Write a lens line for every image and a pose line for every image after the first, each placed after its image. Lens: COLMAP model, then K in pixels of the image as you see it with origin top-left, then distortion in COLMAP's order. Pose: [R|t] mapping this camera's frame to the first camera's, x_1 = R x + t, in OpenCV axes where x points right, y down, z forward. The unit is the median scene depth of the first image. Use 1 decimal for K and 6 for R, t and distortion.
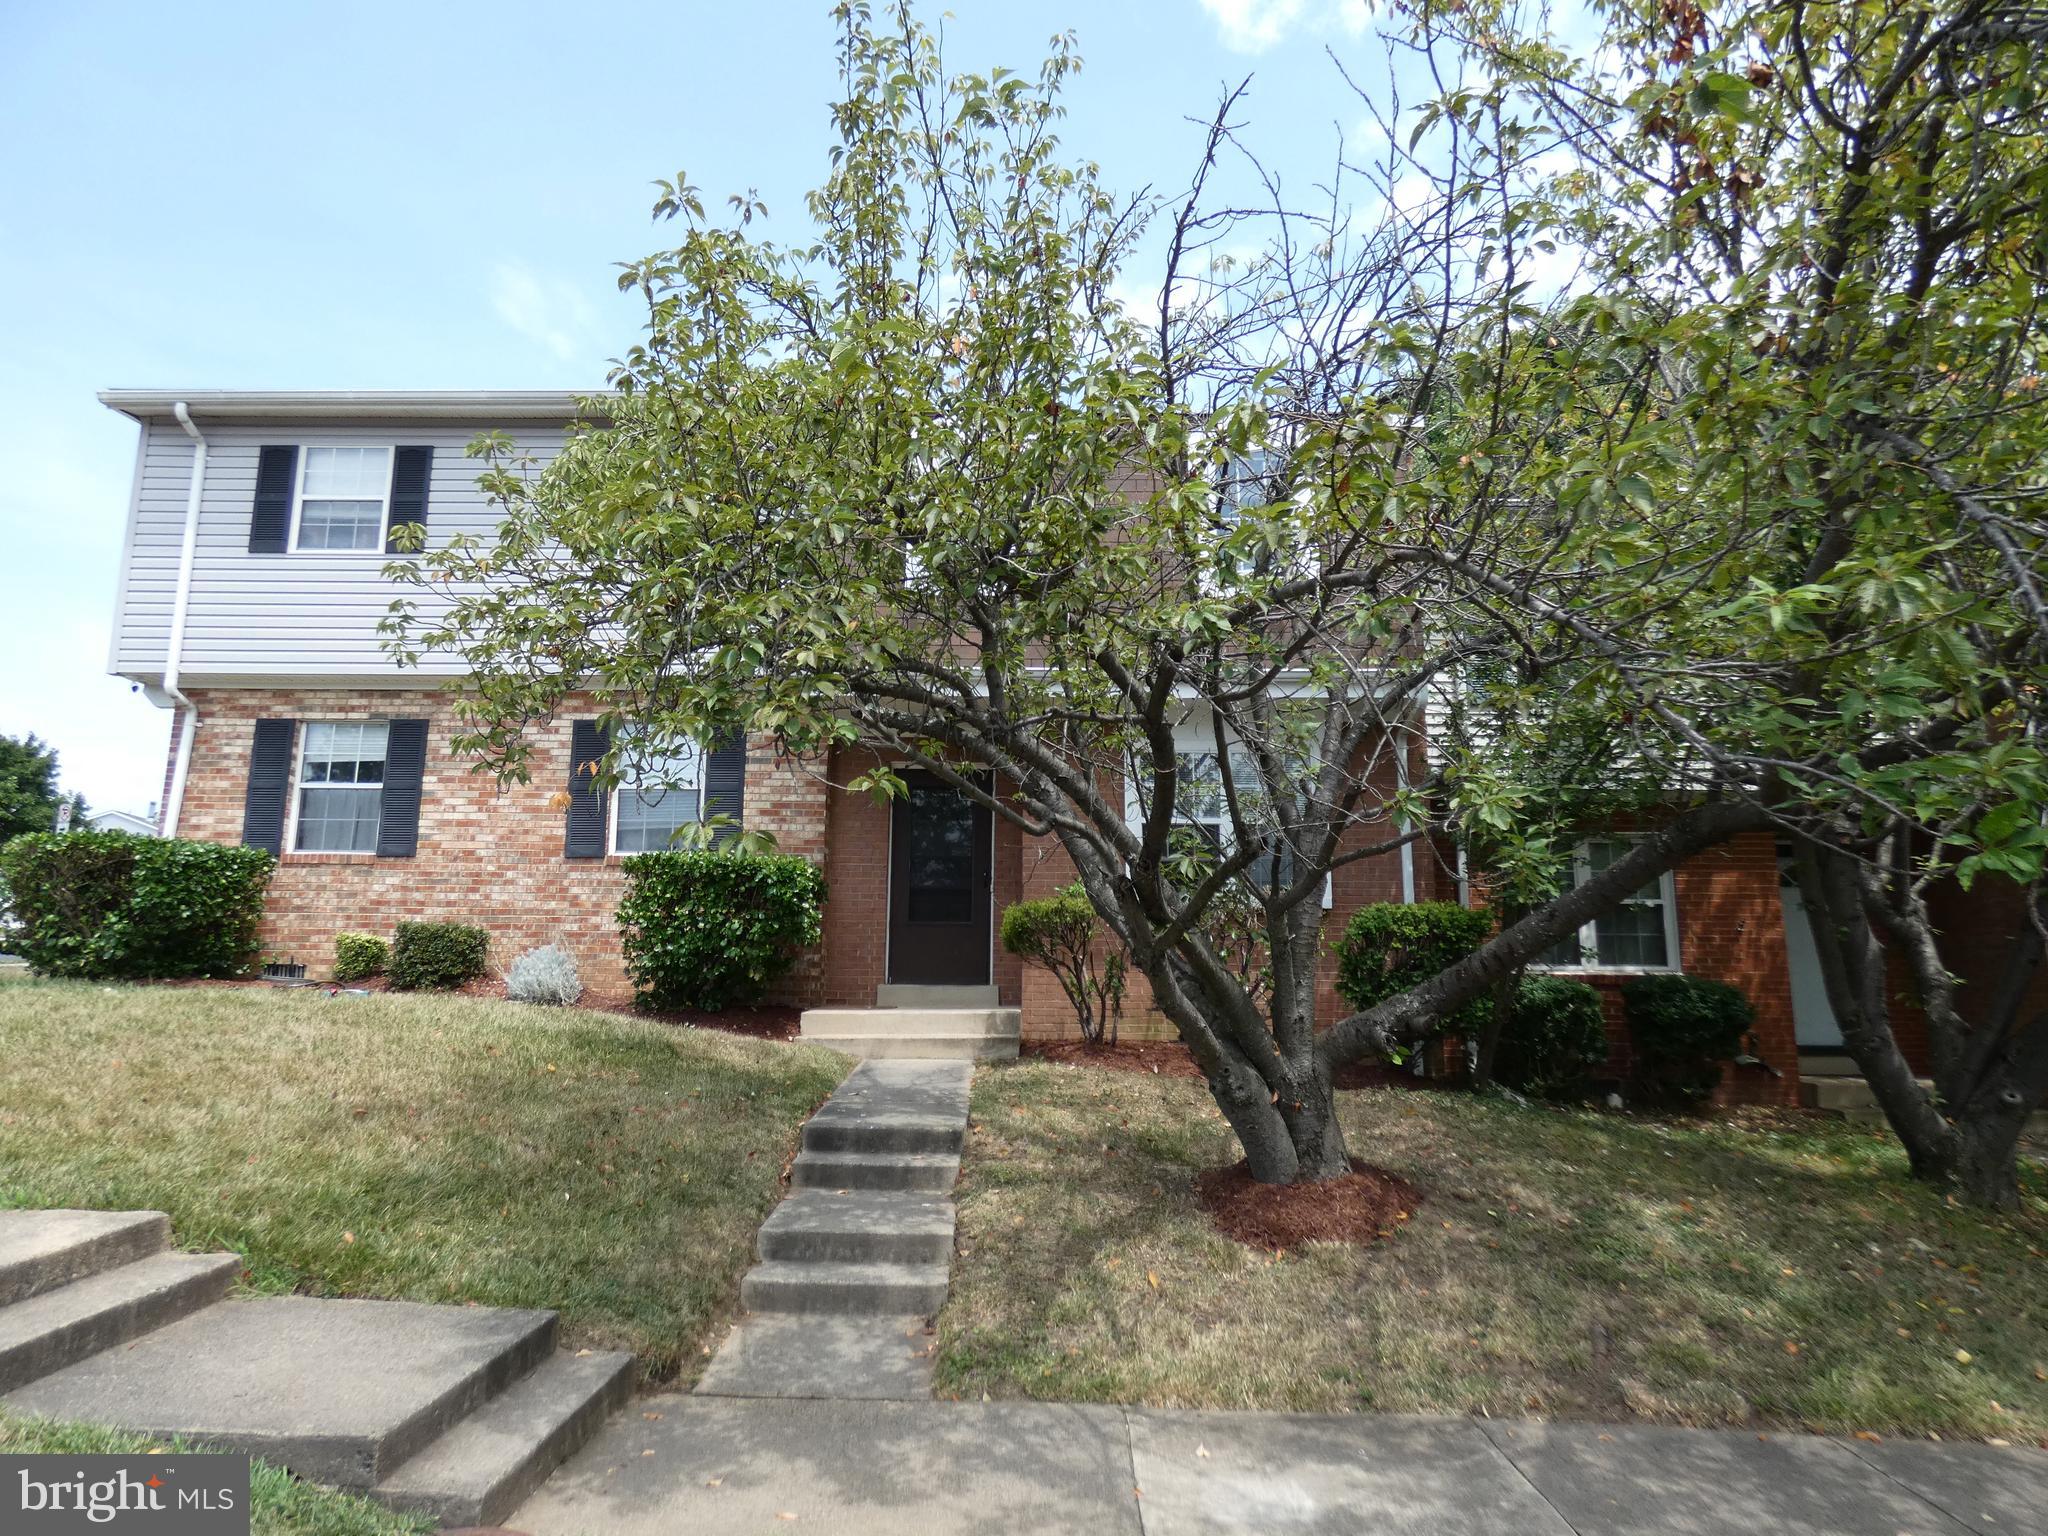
lens RADIAL K [[1233.7, 0, 1024.0], [0, 1233.7, 768.0], [0, 0, 1]] dist [0.014149, 0.000561]
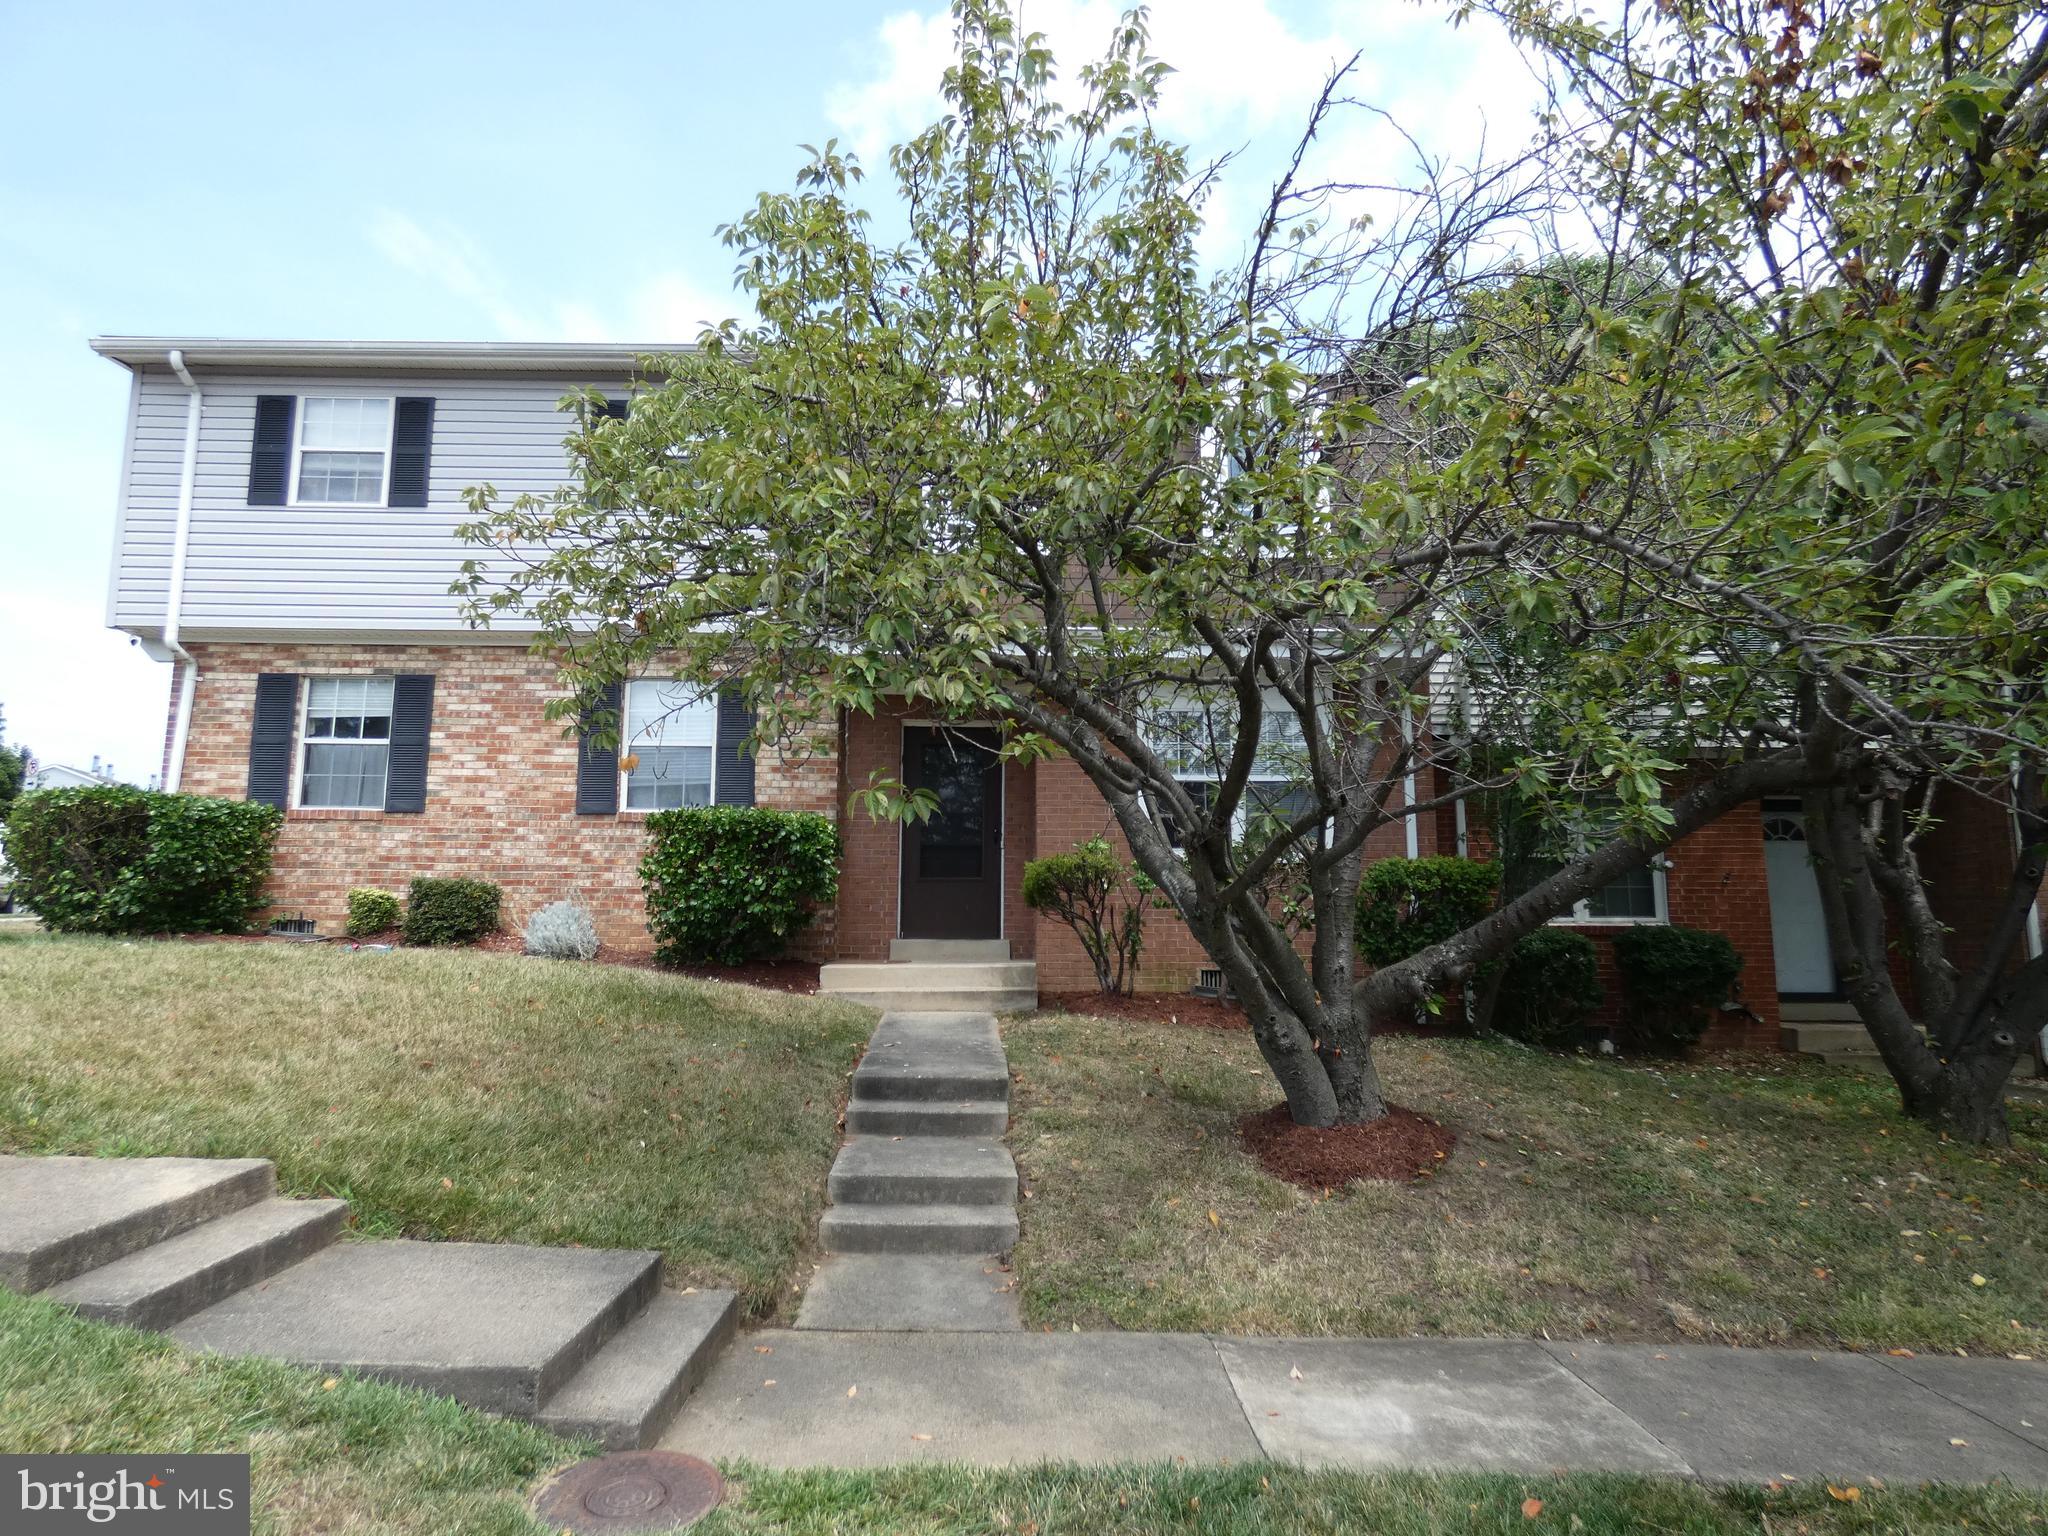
lens RADIAL K [[1229.2, 0, 1024.0], [0, 1229.2, 768.0], [0, 0, 1]] dist [0.007210, -0.005075]
pose [[0.999281, 0.002341, 0.037854, -0.054990], [-0.003656, 0.999391, 0.034714, -0.000755], [-0.037749, -0.034827, 0.998680, -0.010627]]
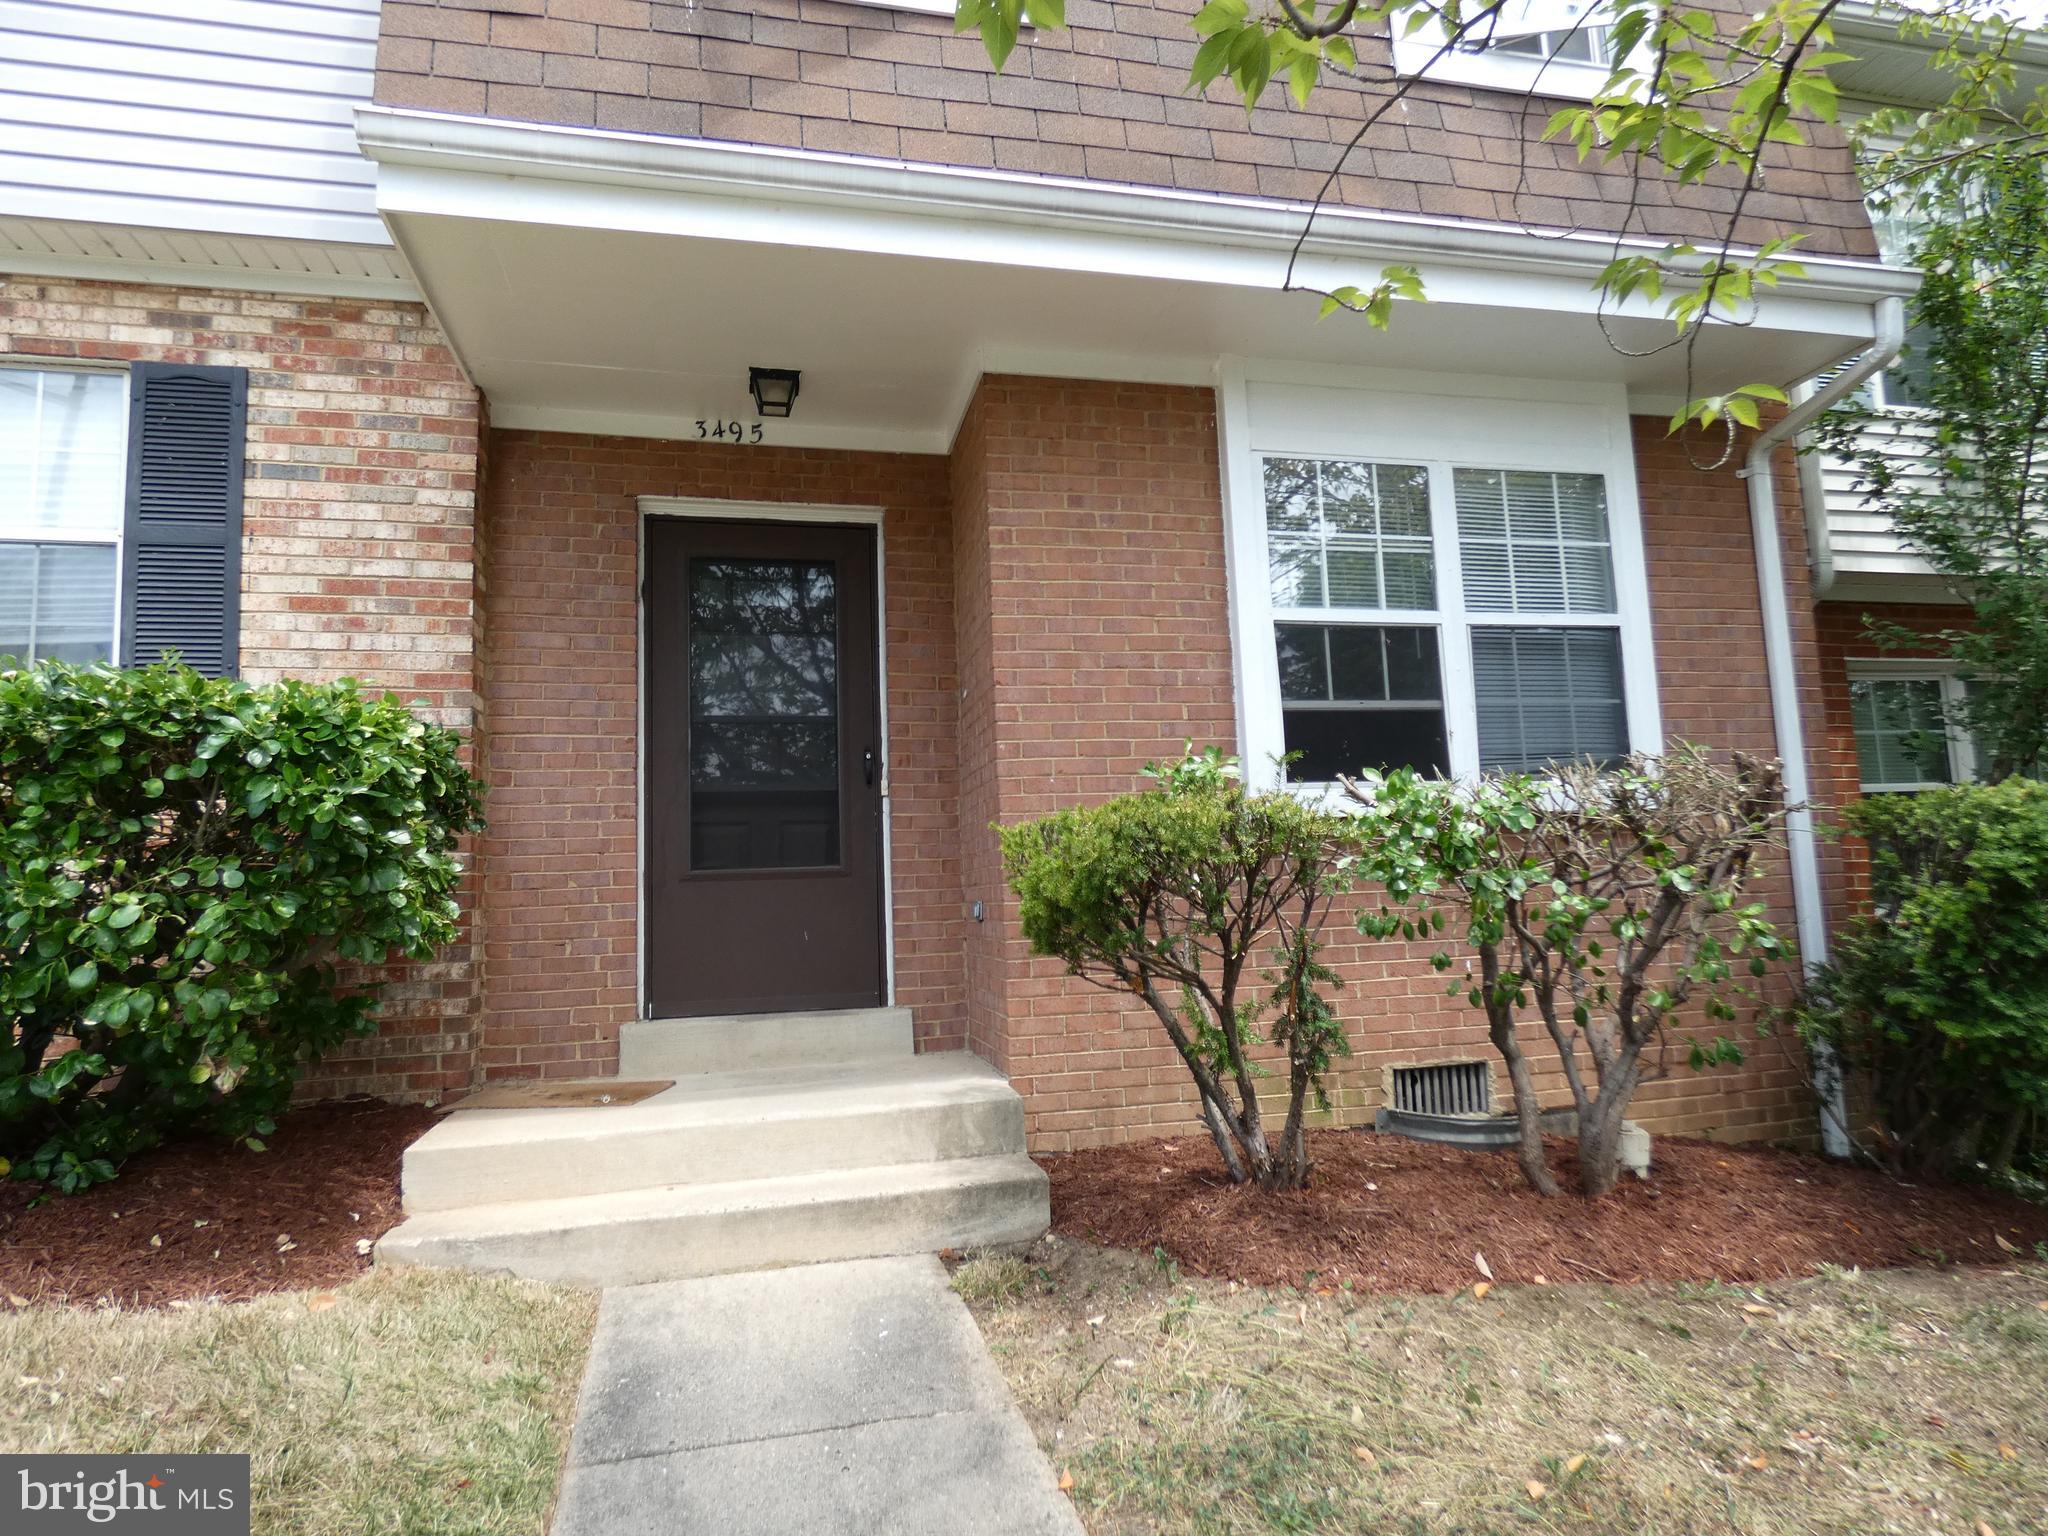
lens RADIAL K [[1215.4, 0, 1024.0], [0, 1215.4, 768.0], [0, 0, 1]] dist [-0.006967, -0.001383]
pose [[0.969750, -0.016437, 0.243547, -0.098991], [0.002072, 0.998248, 0.059125, 0.077233], [-0.244093, -0.056831, 0.968085, 0.675025]]
